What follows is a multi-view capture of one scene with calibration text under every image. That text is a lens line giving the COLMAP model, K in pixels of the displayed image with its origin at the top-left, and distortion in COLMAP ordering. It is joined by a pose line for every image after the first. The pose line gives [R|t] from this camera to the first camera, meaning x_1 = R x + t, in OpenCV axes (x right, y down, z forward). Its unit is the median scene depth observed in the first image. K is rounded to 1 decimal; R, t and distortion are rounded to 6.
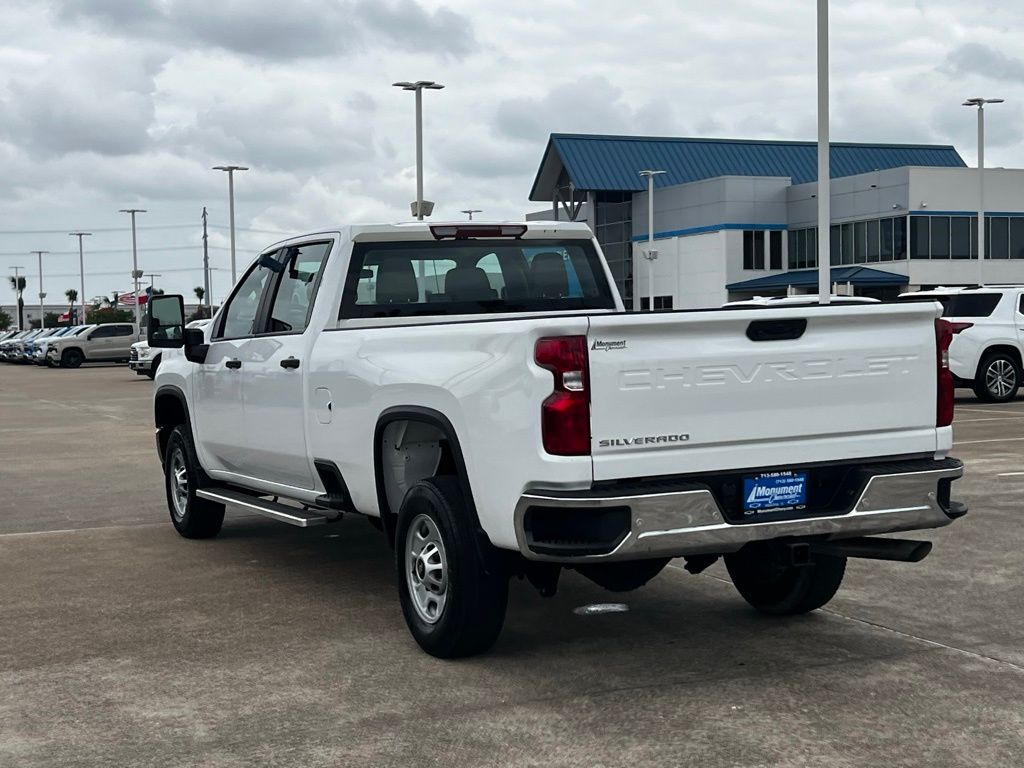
lens RADIAL K [[1570.5, 0, 512.0], [0, 1570.5, 384.0], [0, 0, 1]] dist [0.221597, -0.890055]
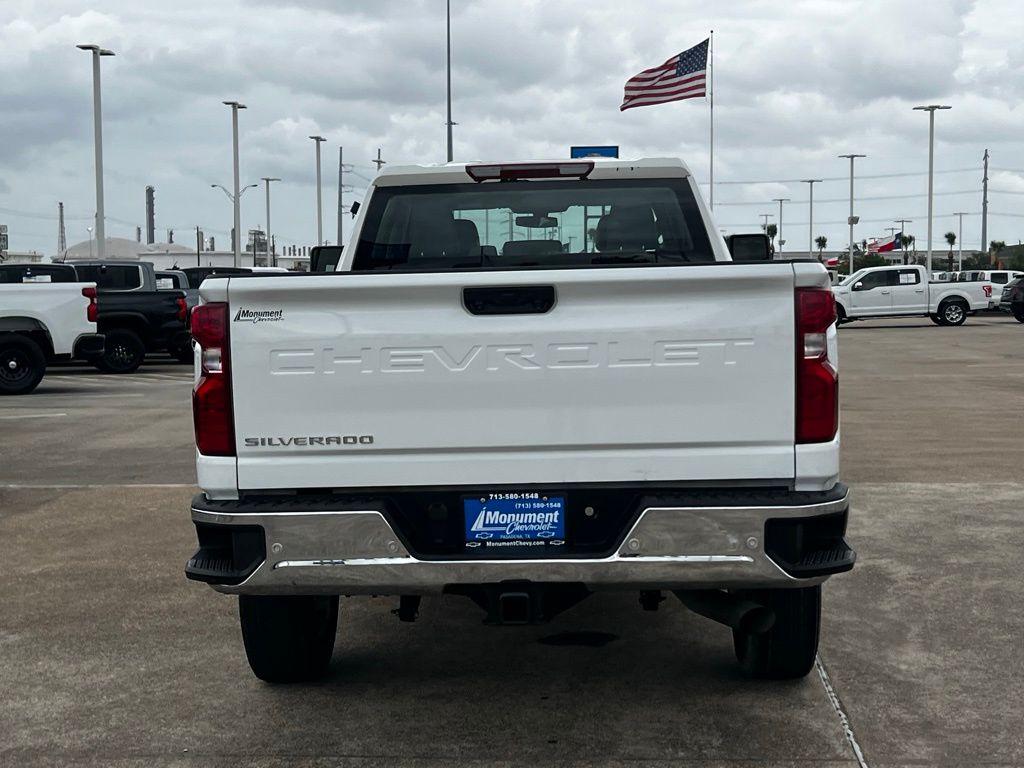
lens RADIAL K [[1570.5, 0, 512.0], [0, 1570.5, 384.0], [0, 0, 1]] dist [0.221597, -0.890055]
pose [[0.884424, 0.043920, -0.464613, 0.501807], [-0.028164, 0.998770, 0.040802, -0.024847], [0.465834, -0.023001, 0.884573, 0.348359]]
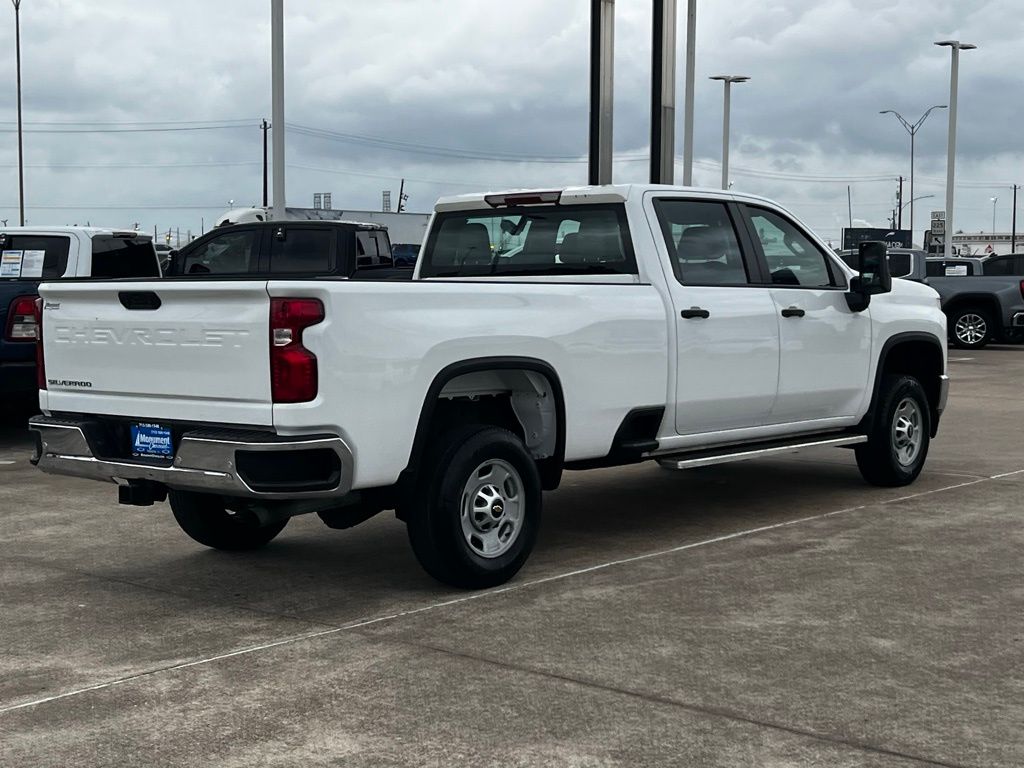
lens RADIAL K [[1570.5, 0, 512.0], [0, 1570.5, 384.0], [0, 0, 1]] dist [0.221597, -0.890055]
pose [[0.407704, 0.089443, -0.908723, 1.320920], [-0.044579, 0.995954, 0.078028, -0.075175], [0.912025, 0.008698, 0.410041, 0.760162]]
